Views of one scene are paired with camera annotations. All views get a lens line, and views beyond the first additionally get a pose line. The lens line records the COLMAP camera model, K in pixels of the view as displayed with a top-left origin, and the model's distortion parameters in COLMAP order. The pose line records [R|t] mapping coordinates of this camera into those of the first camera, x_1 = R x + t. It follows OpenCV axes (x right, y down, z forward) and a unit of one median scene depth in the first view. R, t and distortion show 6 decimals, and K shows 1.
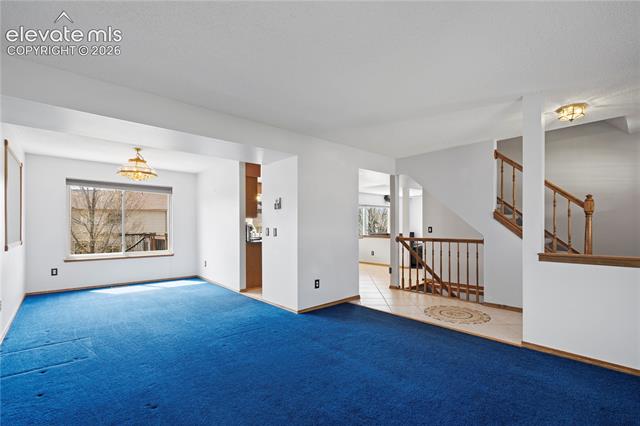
lens RADIAL K [[293.2, 0, 331.7], [0, 293.2, 231.4], [0, 0, 1]] dist [-0.004561, 0.004694]
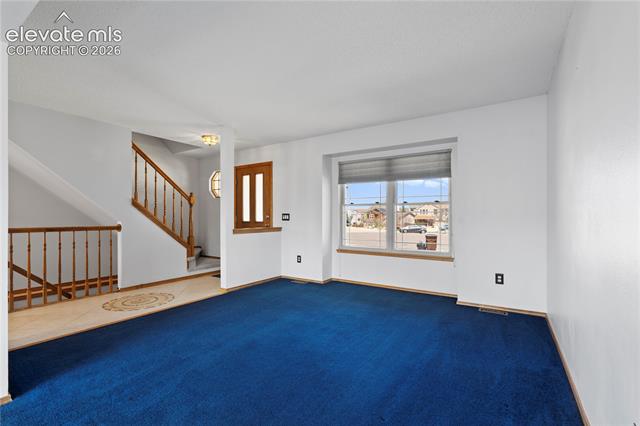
lens RADIAL K [[293.2, 0, 317.1], [0, 293.2, 215.5], [0, 0, 1]] dist [-0.004561, 0.004694]
pose [[-0.236821, 0.010005, 0.971502, -0.587646], [0.011284, 0.999908, -0.007547, 0.008359], [-0.971488, 0.009175, -0.236912, 0.579695]]
